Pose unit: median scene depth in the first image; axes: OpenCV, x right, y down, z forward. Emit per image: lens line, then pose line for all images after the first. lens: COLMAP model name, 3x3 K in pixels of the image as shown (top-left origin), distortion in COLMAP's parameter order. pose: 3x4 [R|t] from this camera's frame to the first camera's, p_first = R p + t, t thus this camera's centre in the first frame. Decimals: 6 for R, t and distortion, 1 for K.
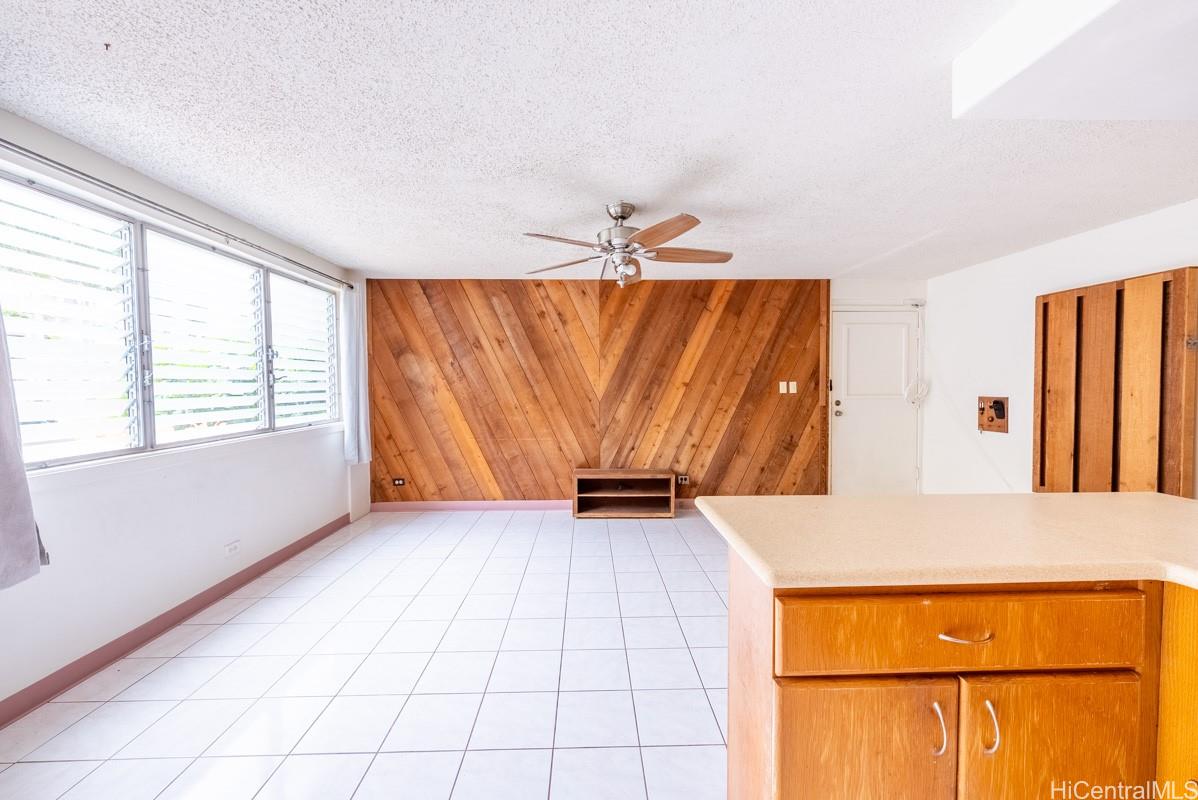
lens RADIAL K [[492.7, 0, 599.0], [0, 492.7, 400.0], [0, 0, 1]] dist [0.000095, 0.000006]
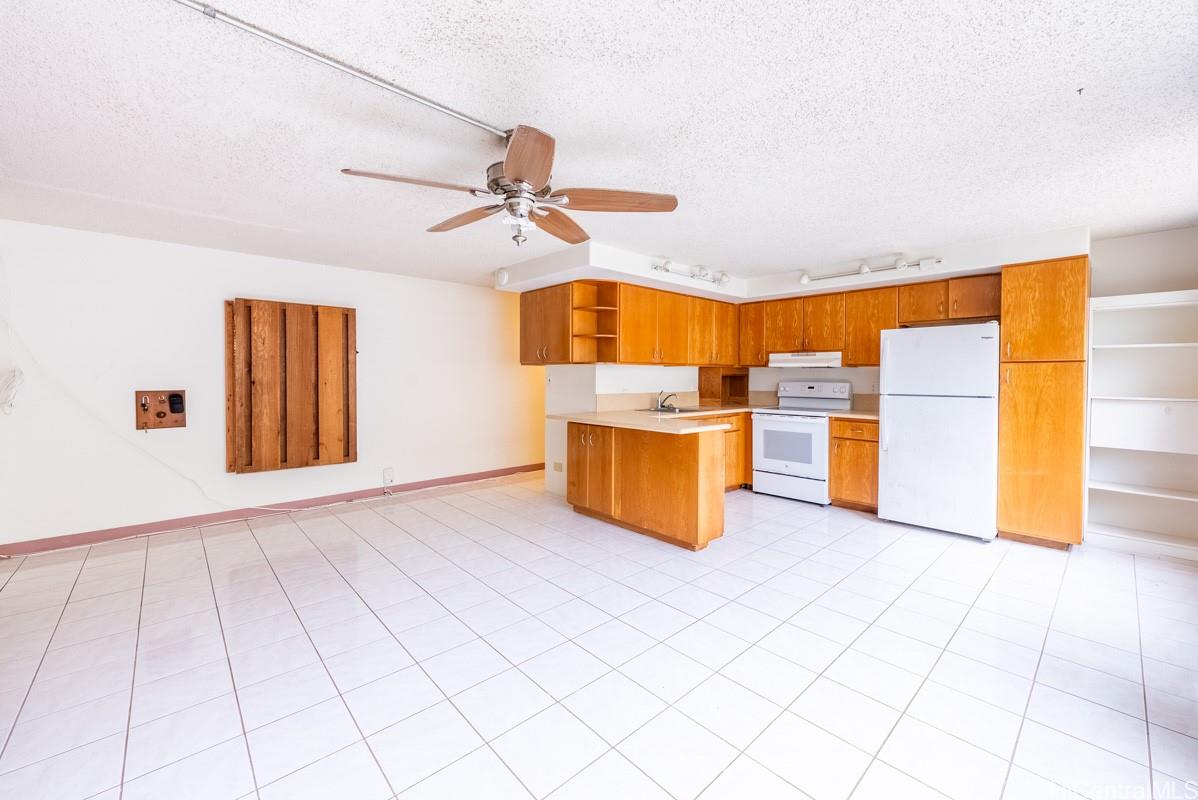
lens RADIAL K [[471.3, 0, 580.7], [0, 471.3, 382.2], [0, 0, 1]] dist [0.000763, 0.000003]
pose [[-0.632641, -0.011529, 0.774360, -0.449817], [0.022805, 0.999178, 0.033508, -0.039596], [-0.774109, 0.038858, -0.631858, 1.111382]]
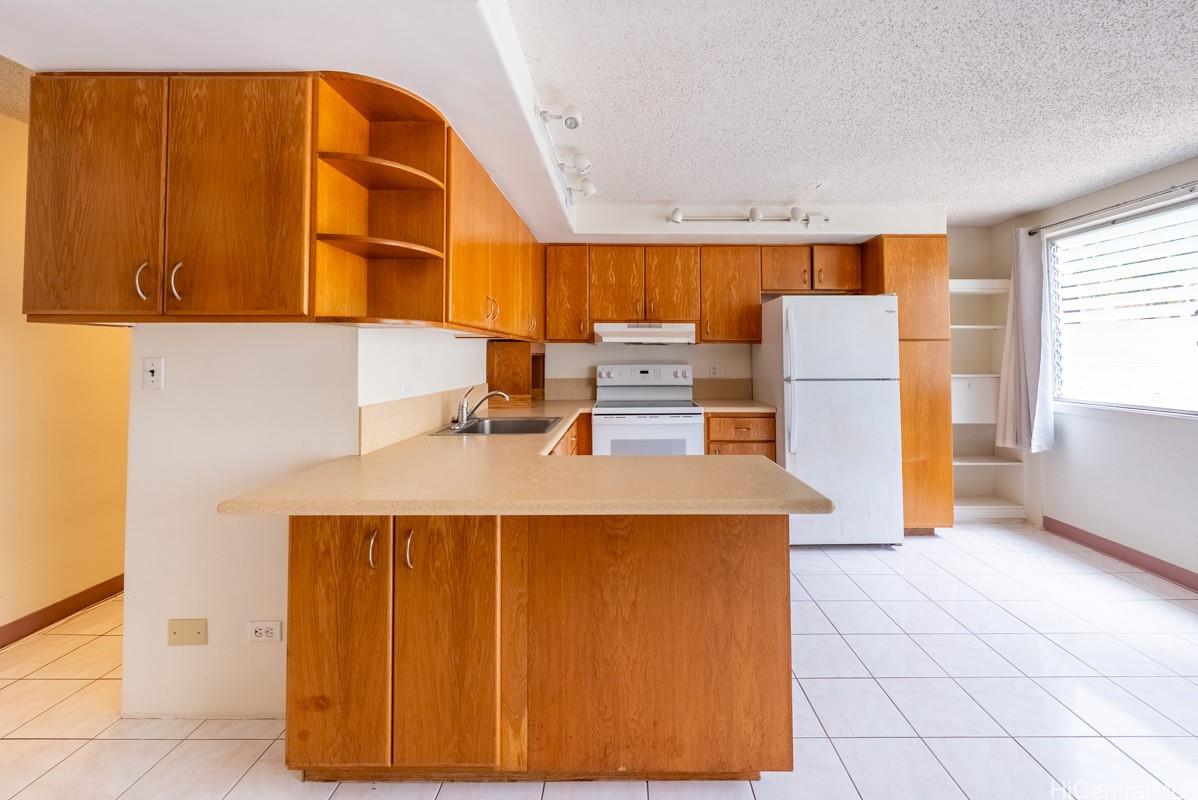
lens RADIAL K [[498.9, 0, 616.0], [0, 498.9, 337.4], [0, 0, 1]] dist [-0.001803, -0.000210]
pose [[-0.999612, 0.003317, 0.027661, 0.276795], [0.003169, 0.999980, -0.005413, -0.028764], [-0.027678, -0.005323, -0.999603, 0.750141]]
